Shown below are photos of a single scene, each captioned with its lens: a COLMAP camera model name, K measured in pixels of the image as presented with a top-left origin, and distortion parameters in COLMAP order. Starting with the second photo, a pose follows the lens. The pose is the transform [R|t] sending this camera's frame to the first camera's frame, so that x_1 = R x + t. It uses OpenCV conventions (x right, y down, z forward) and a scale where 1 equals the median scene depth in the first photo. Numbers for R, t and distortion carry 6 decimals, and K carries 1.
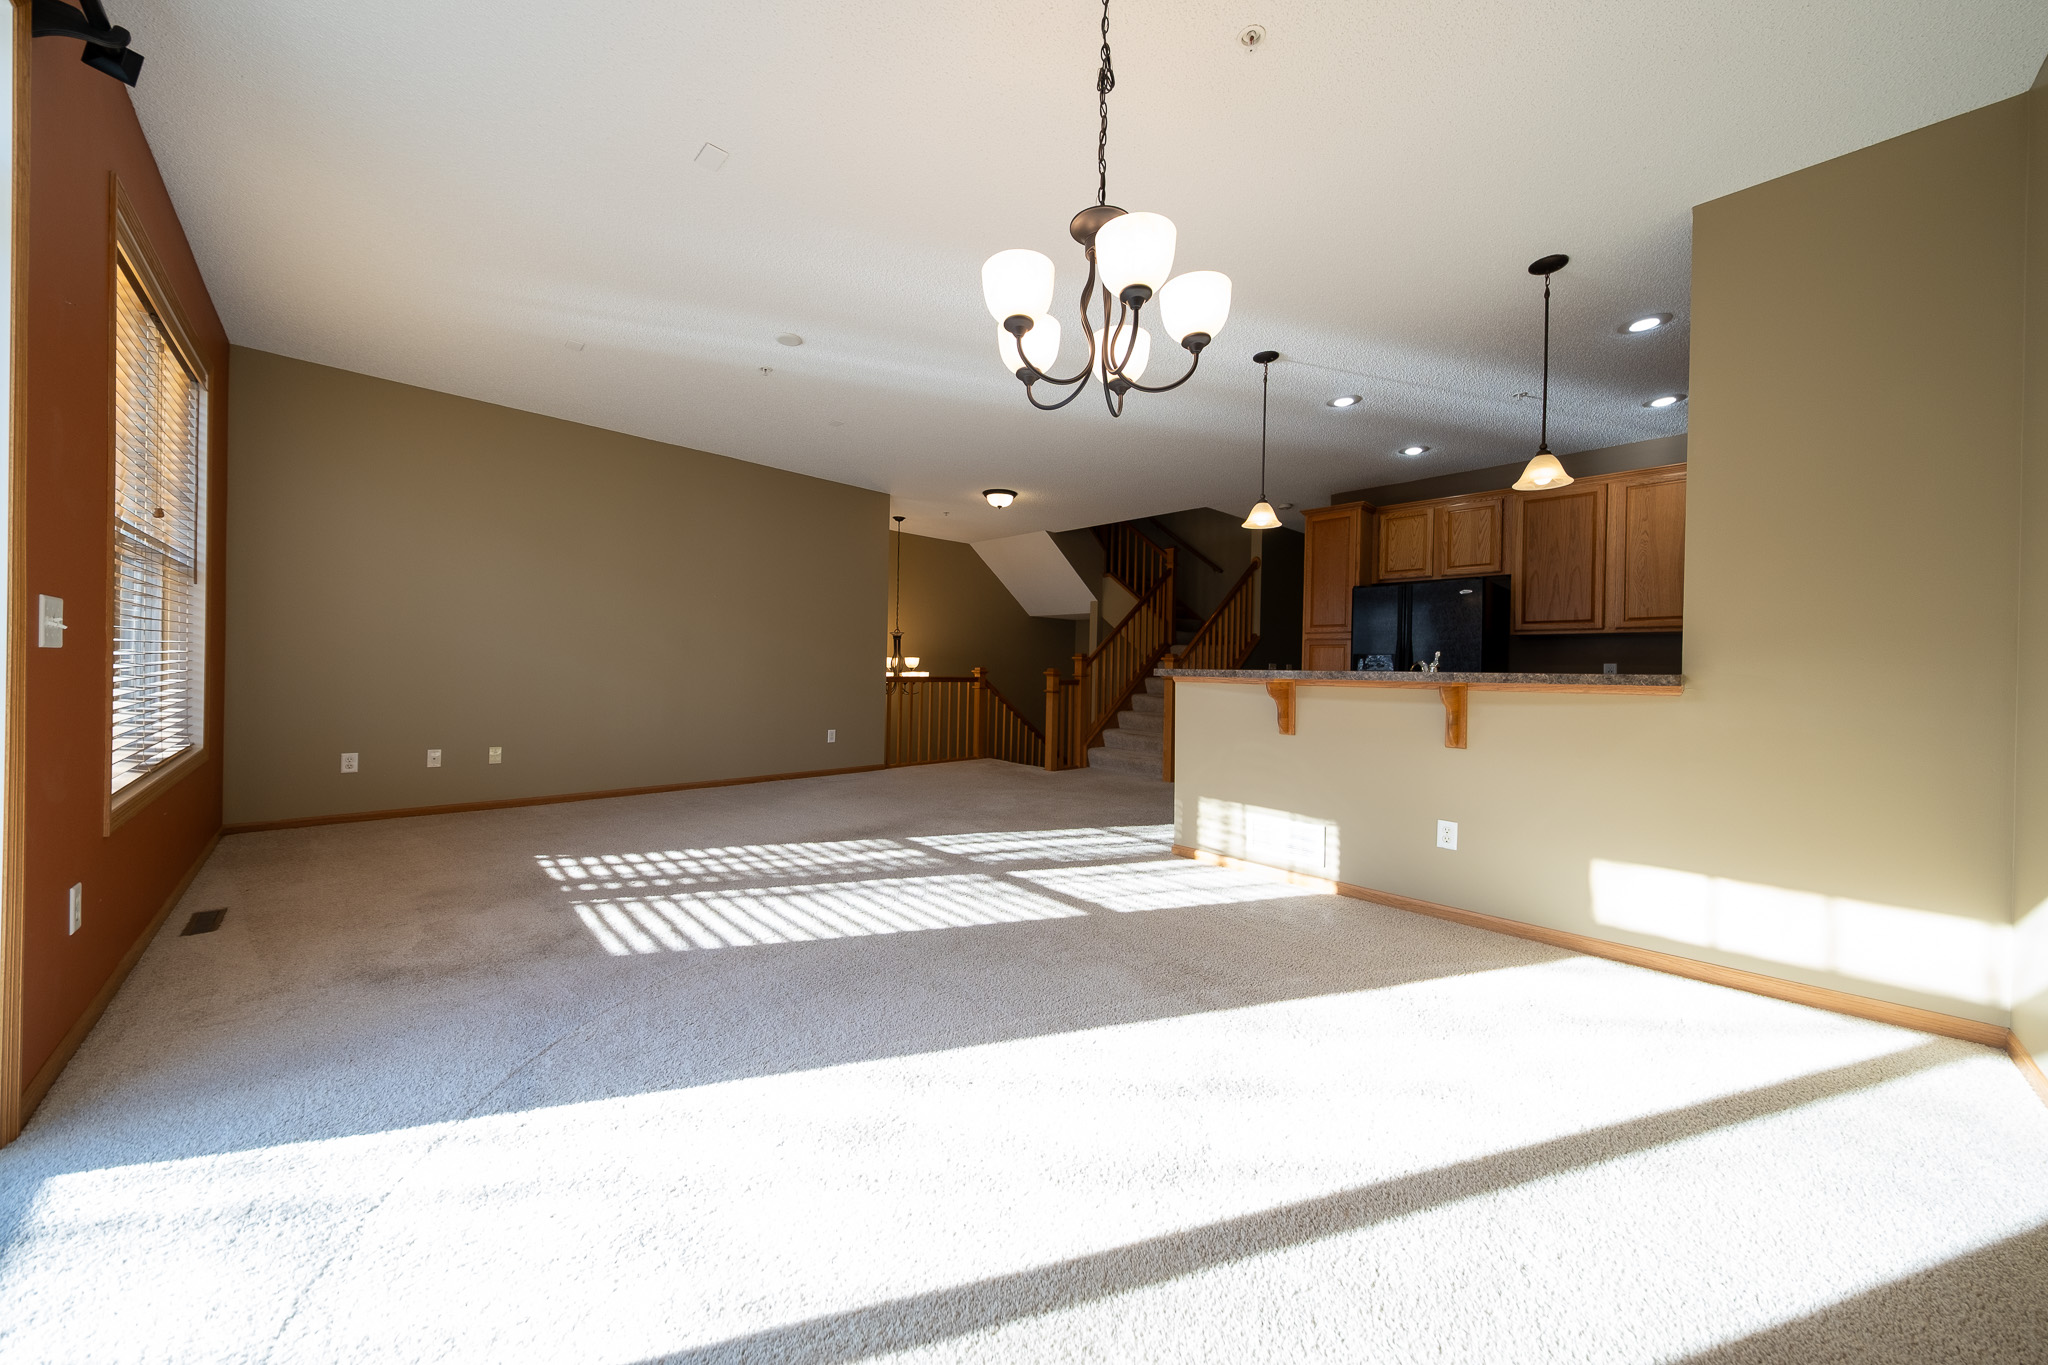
lens RADIAL K [[687.4, 0, 1024.0], [0, 687.4, 682.5], [0, 0, 1]] dist [0.001148, -0.000057]
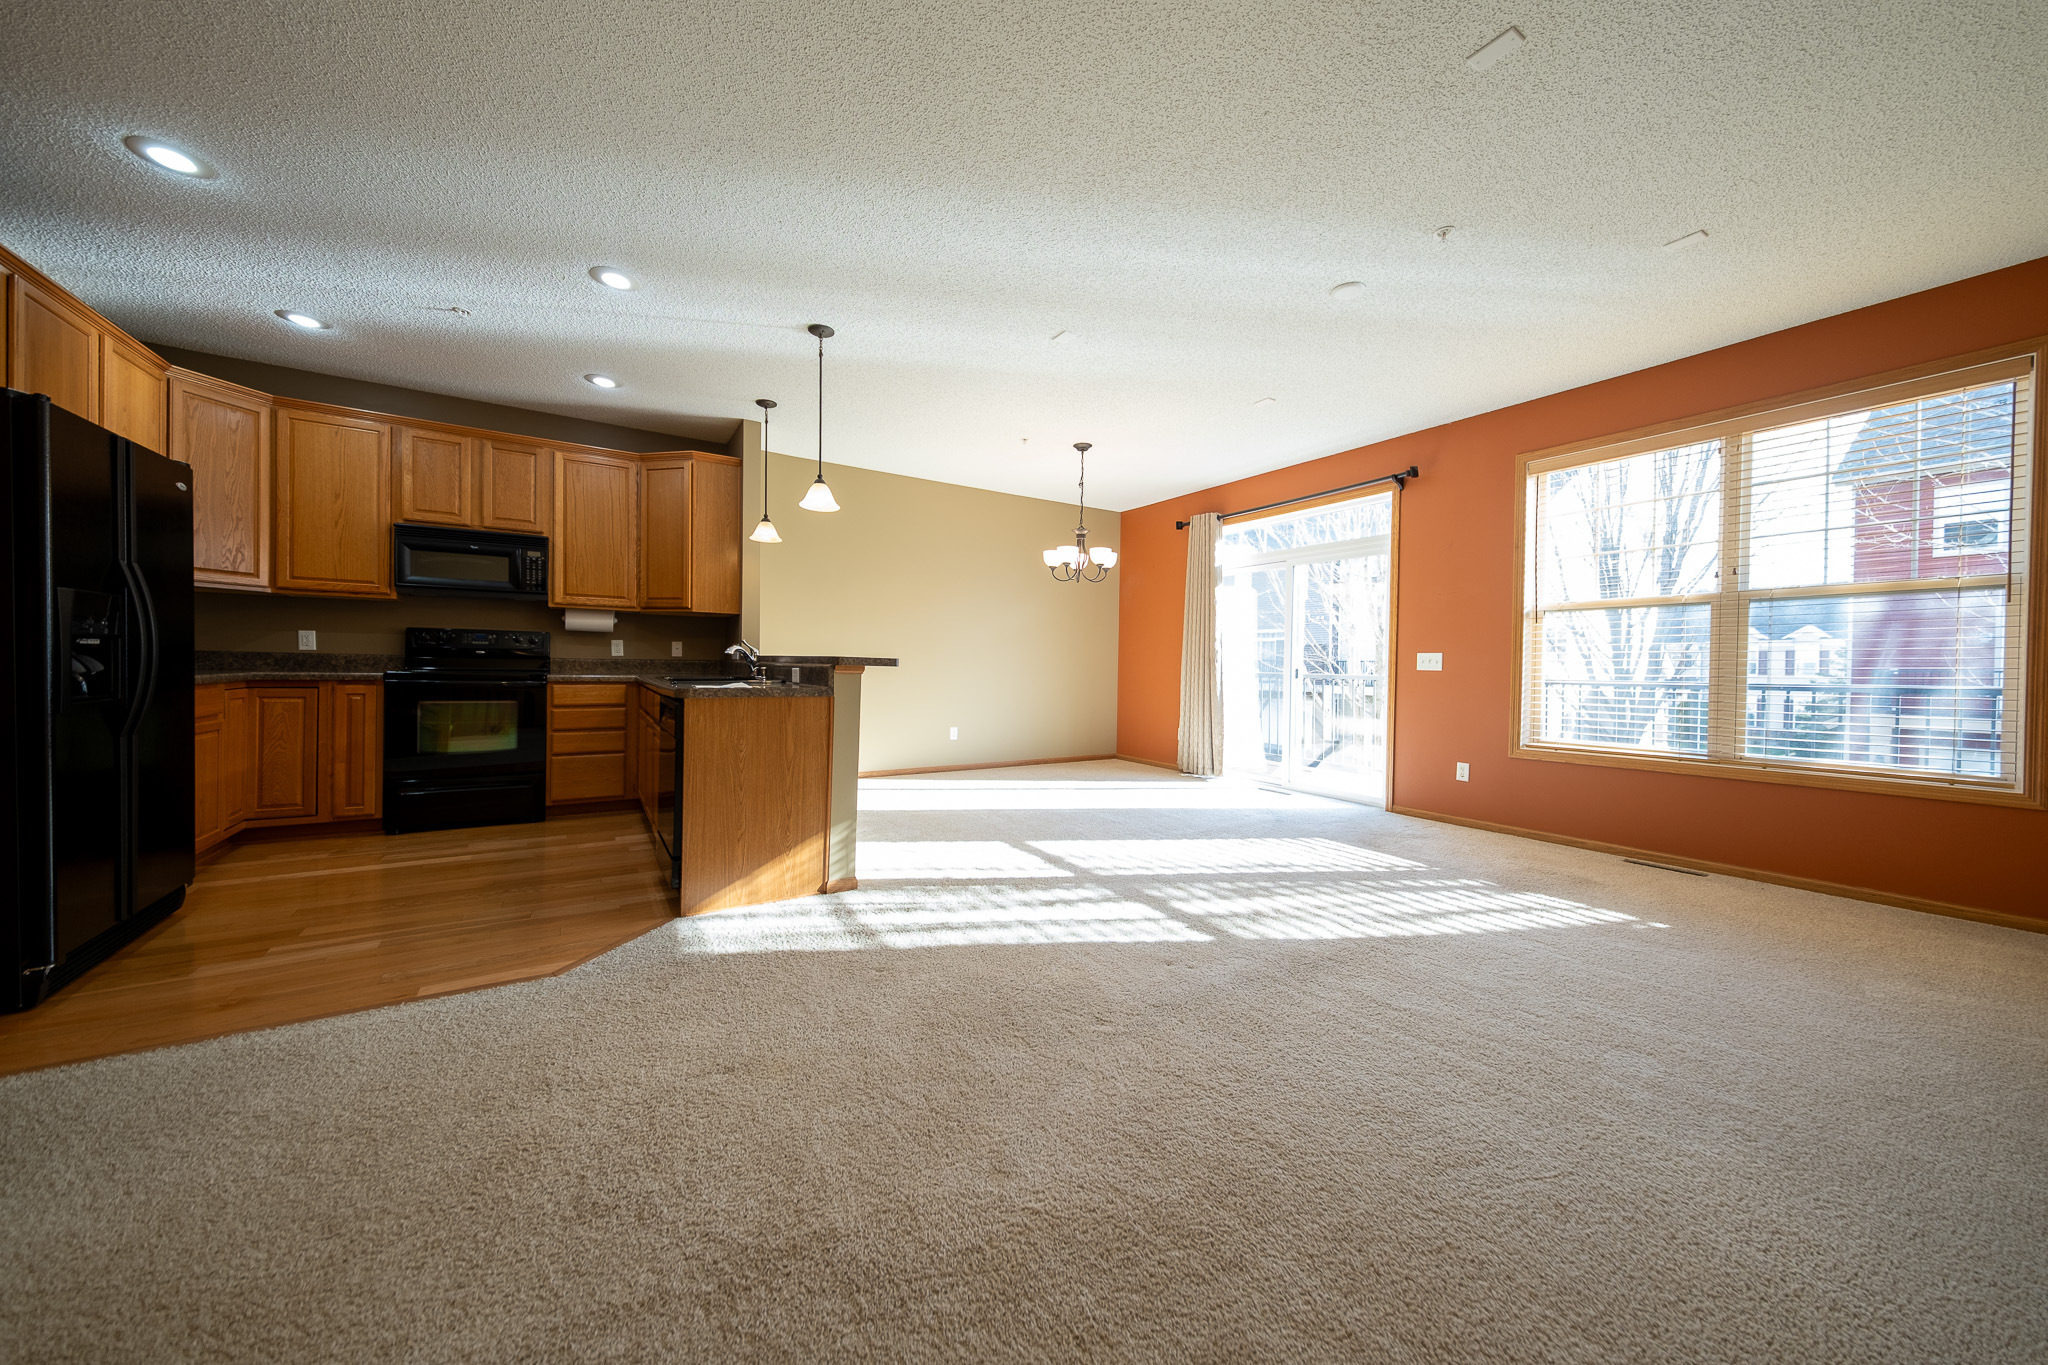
lens RADIAL K [[675.7, 0, 1012.2], [0, 675.7, 669.5], [0, 0, 1]] dist [0.000290, -0.002926]
pose [[-0.973901, -0.039019, 0.223595, -0.145907], [-0.032964, 0.998983, 0.030749, -0.041894], [-0.224567, 0.022576, -0.974197, 2.018778]]
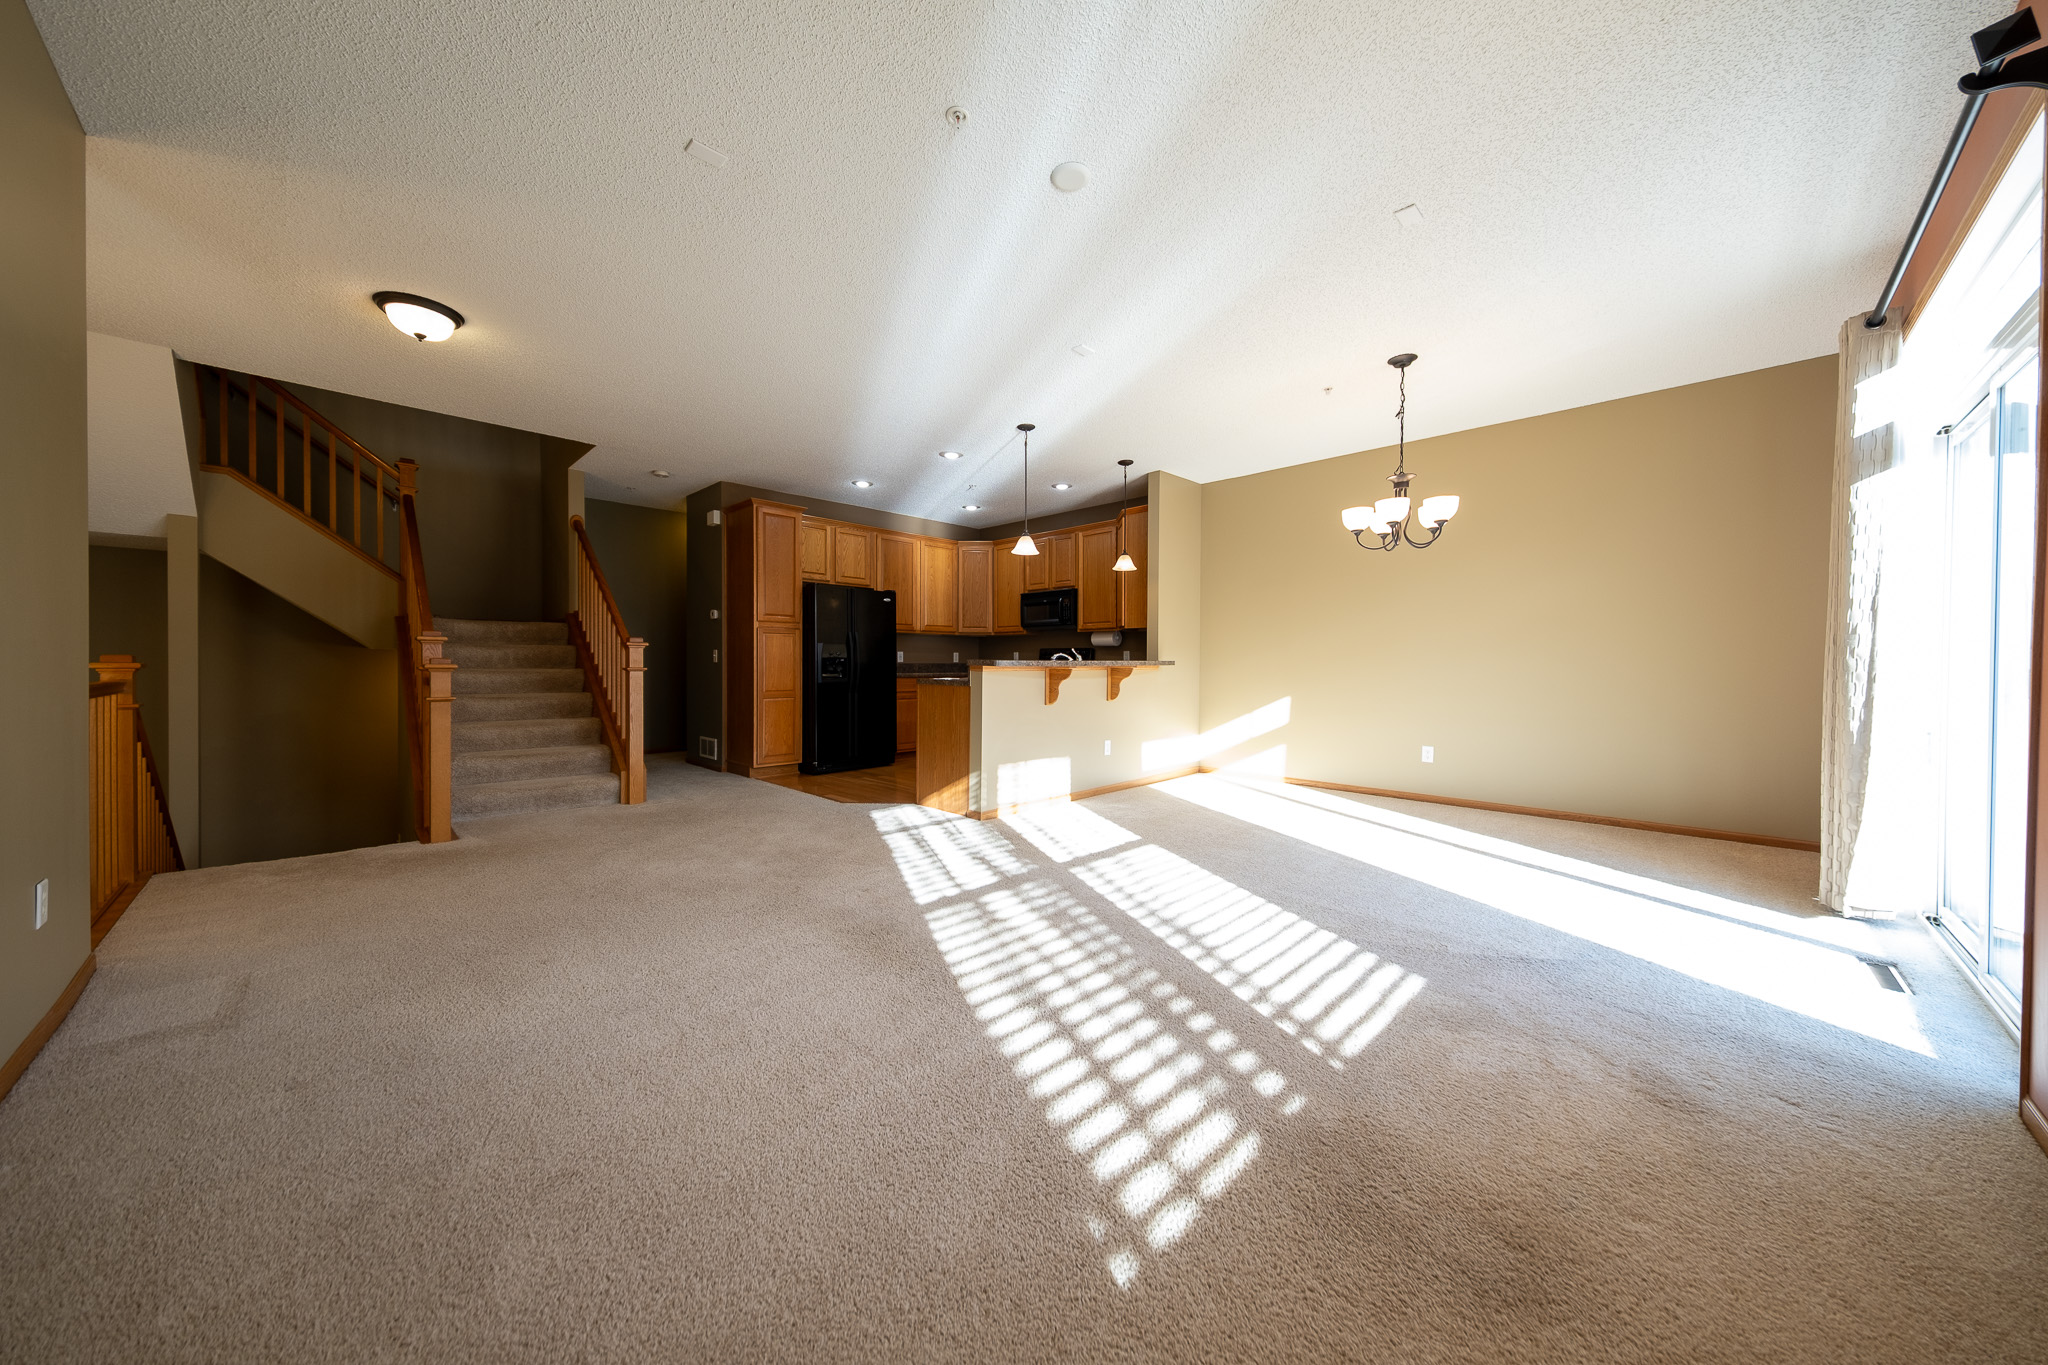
lens RADIAL K [[679.2, 0, 1022.1], [0, 679.2, 672.2], [0, 0, 1]] dist [-0.005181, -0.000176]
pose [[-0.008294, -0.033697, 0.999398, -1.066478], [0.013431, 0.999338, 0.033806, -0.043410], [-0.999875, 0.013703, -0.007836, 1.103015]]
